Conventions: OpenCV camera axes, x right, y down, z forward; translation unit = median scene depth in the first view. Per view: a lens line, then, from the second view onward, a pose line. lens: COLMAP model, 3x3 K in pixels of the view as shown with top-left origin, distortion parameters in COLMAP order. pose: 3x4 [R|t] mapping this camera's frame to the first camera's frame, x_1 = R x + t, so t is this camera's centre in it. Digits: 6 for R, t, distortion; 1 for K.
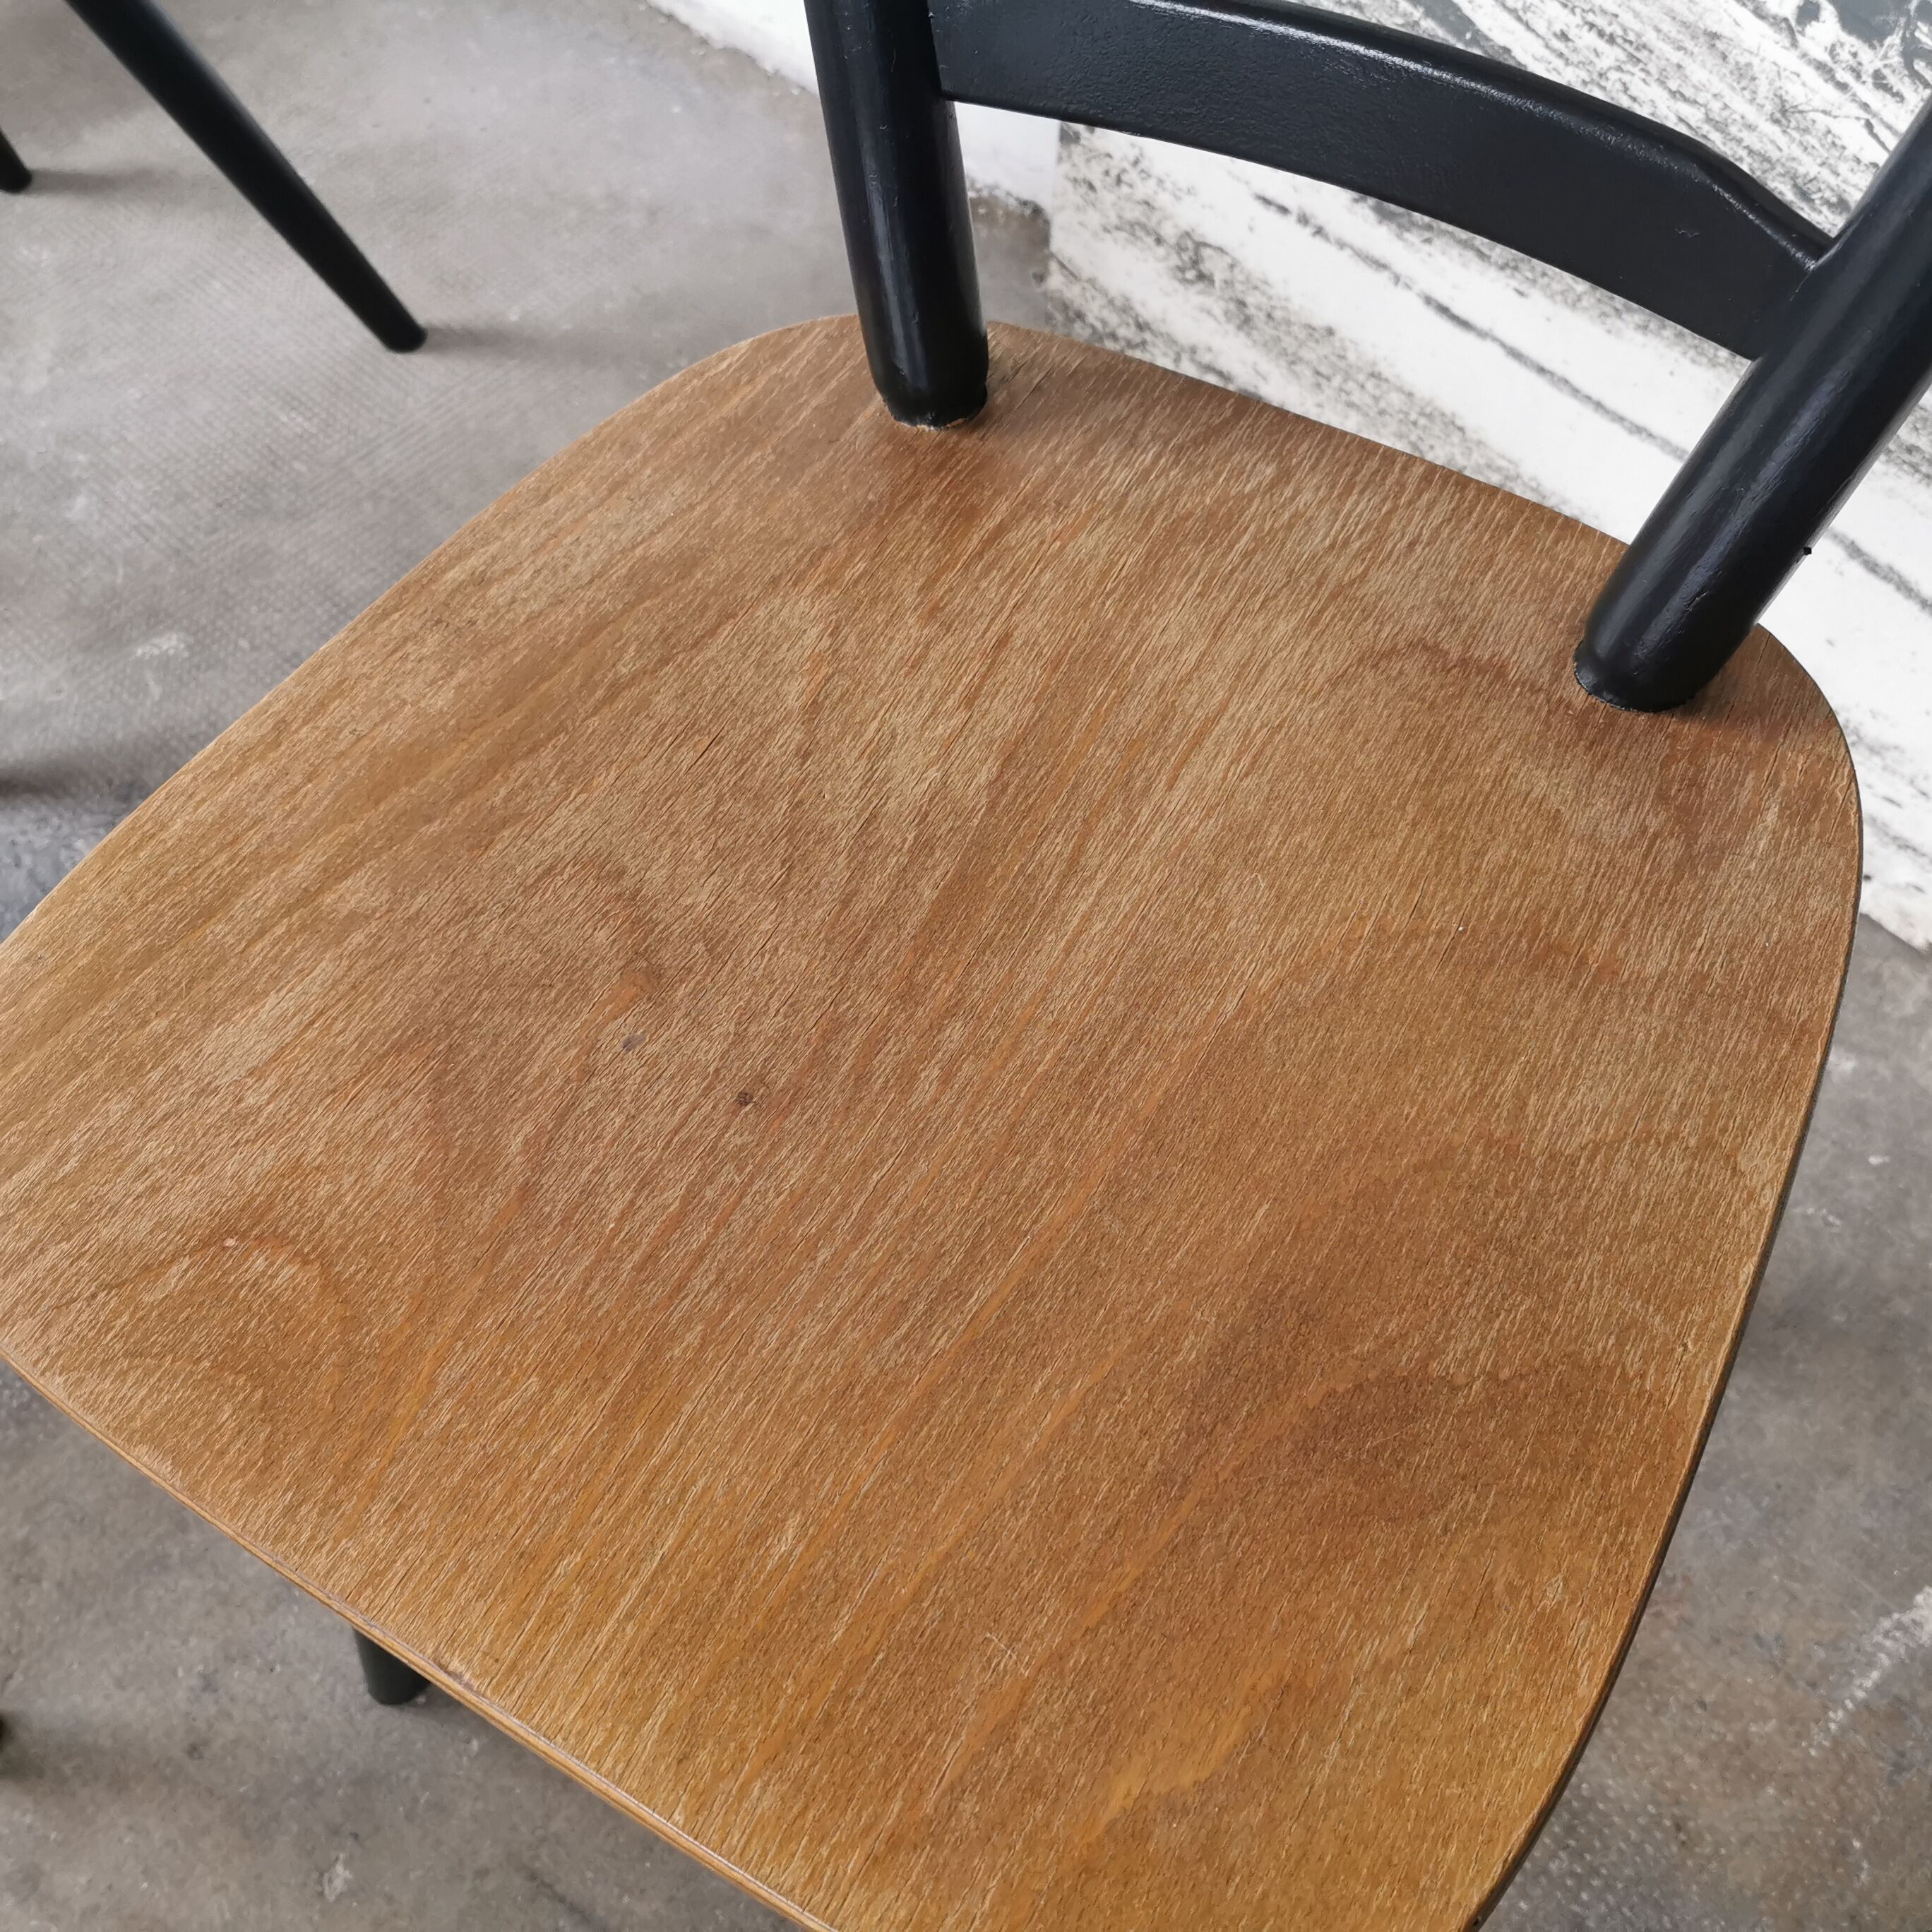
lens RADIAL K [[2003.3, 0, 982.7], [0, 2003.3, 965.6], [0, 0, 1]] dist [0.030191, 0.000000]
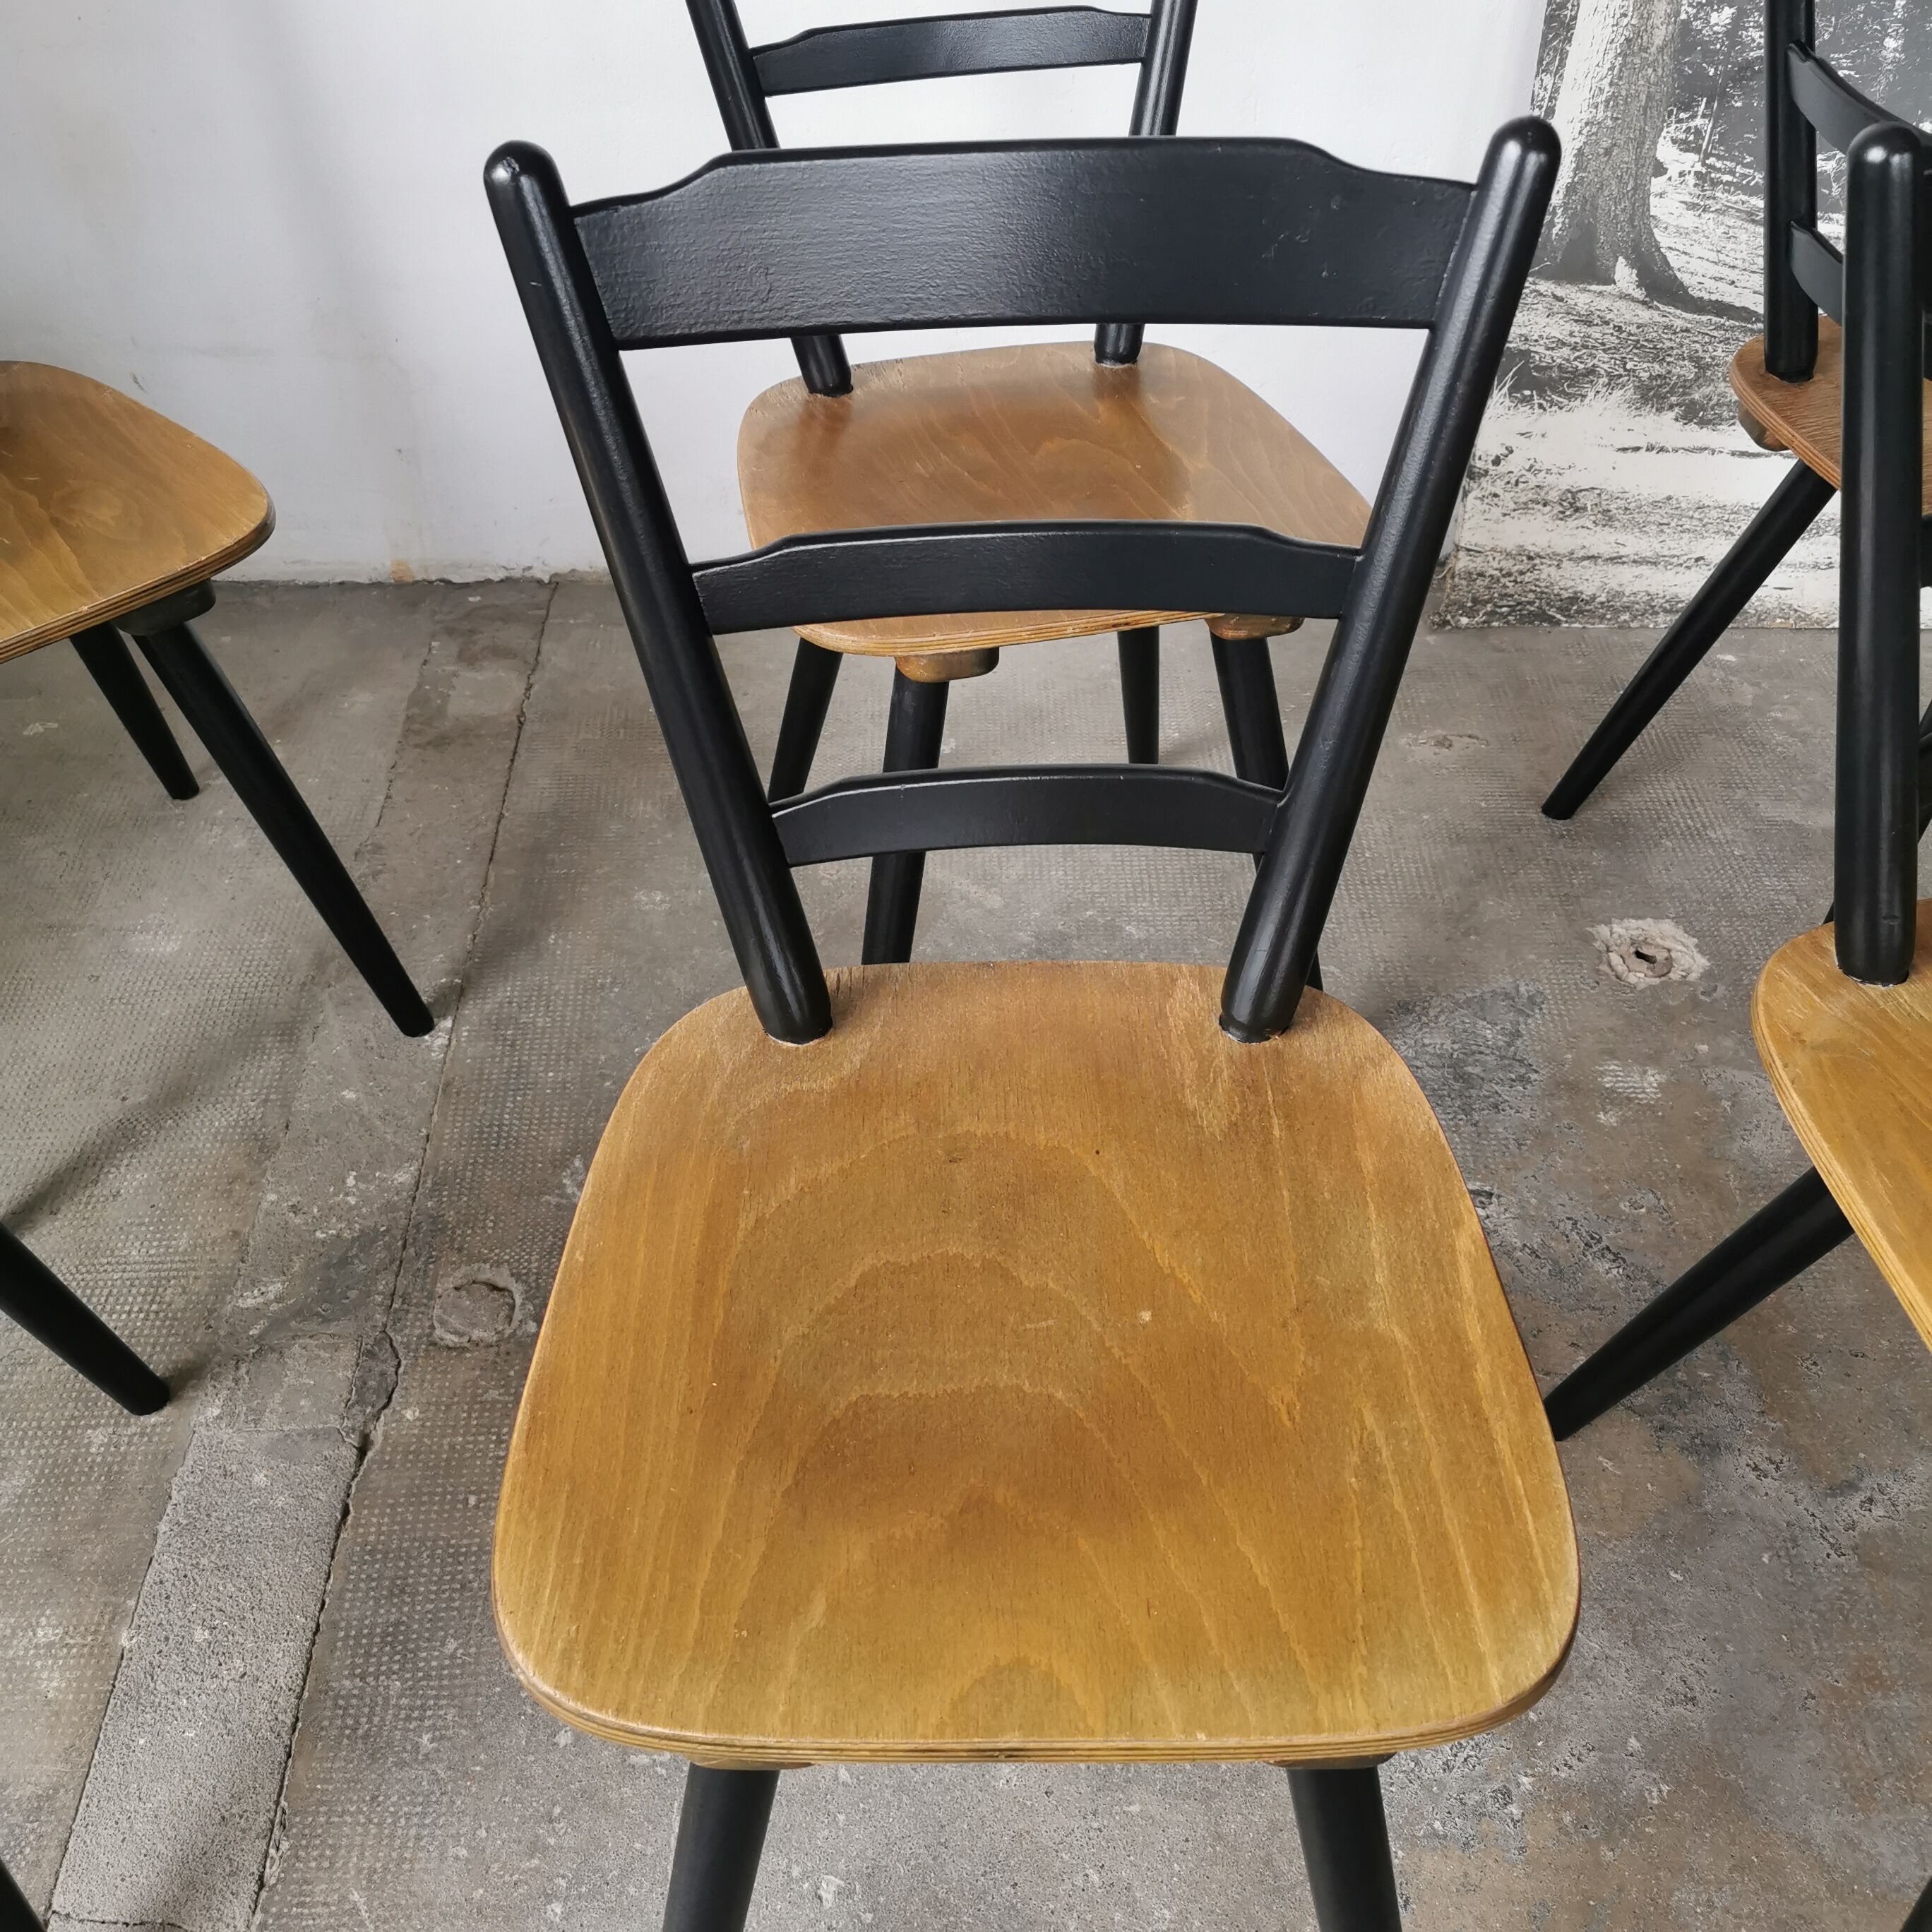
lens RADIAL K [[2003.3, 0, 961.1], [0, 2003.3, 965.5], [0, 0, 1]] dist [0.030191, 0.000000]
pose [[0.705818, -0.441085, 0.554315, -1.885308], [0.580609, 0.808510, -0.095942, -0.206808], [-0.405851, 0.389558, 0.826759, -0.137249]]
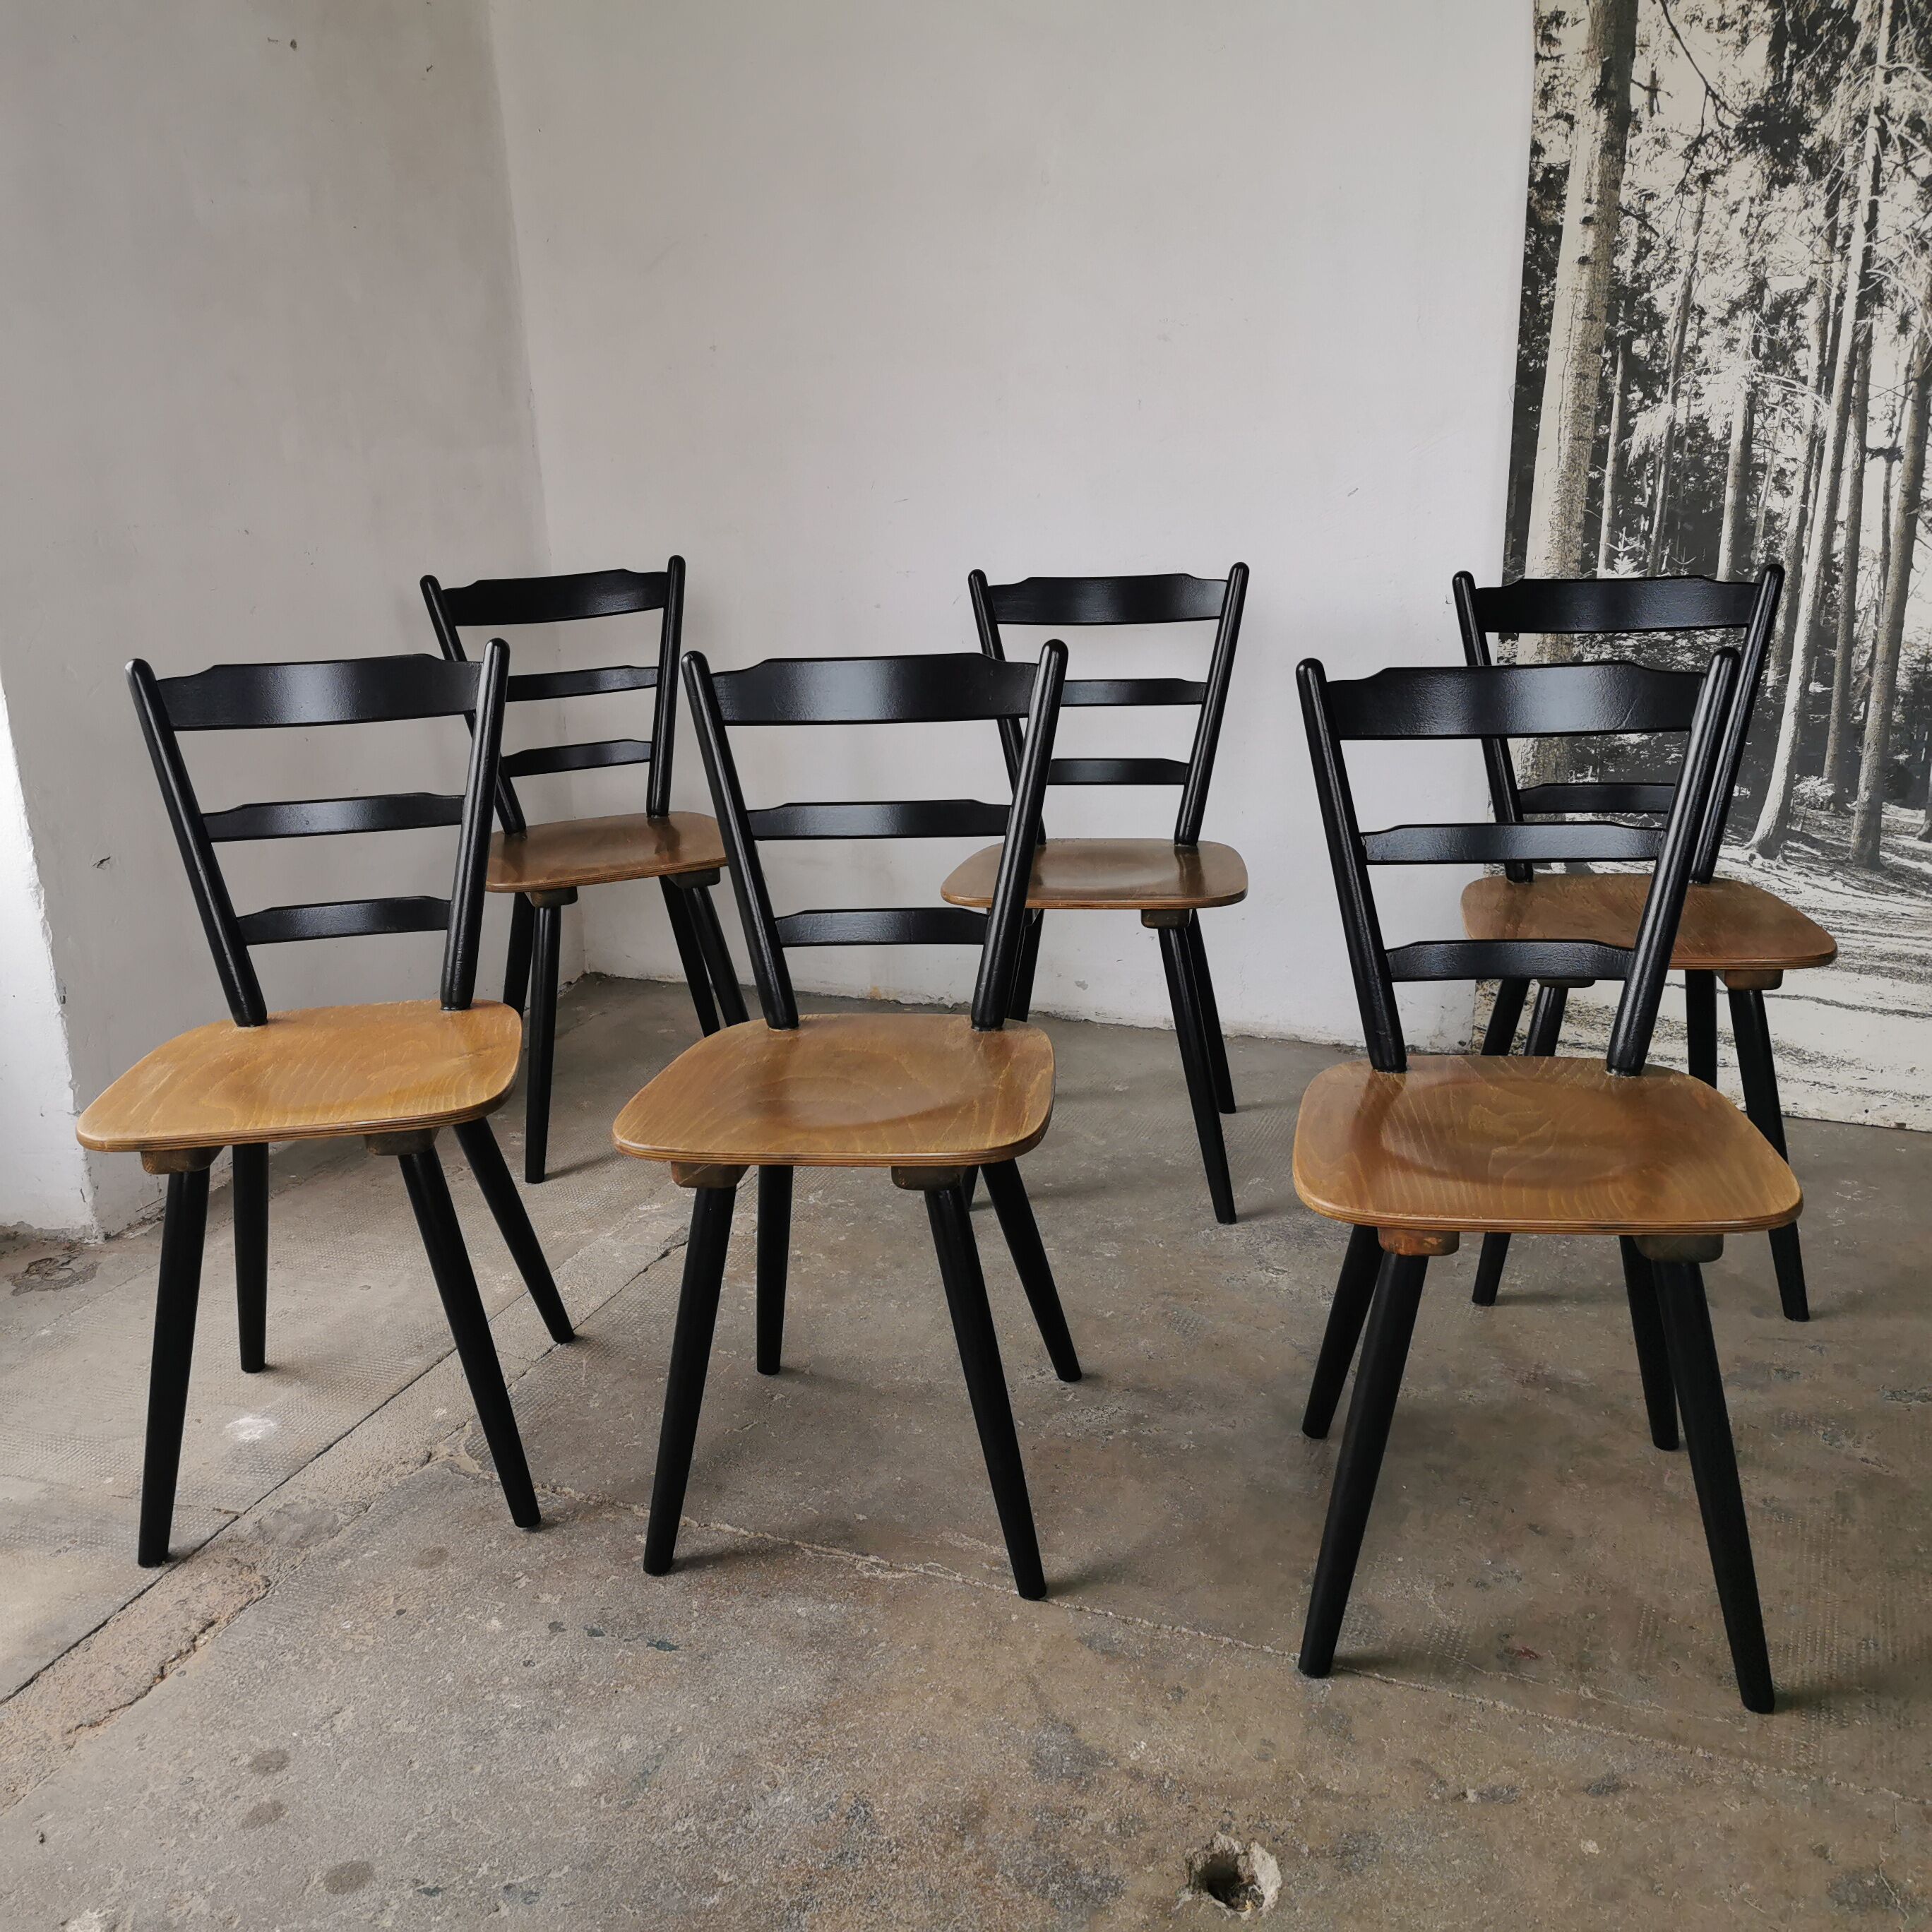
lens RADIAL K [[2003.3, 0, 932.5], [0, 2003.3, 978.0], [0, 0, 1]] dist [0.030191, 0.000000]
pose [[0.929560, -0.102614, 0.354103, -2.195423], [0.309641, 0.738619, -0.598803, 1.364406], [-0.200102, 0.666268, 0.718364, -1.156563]]
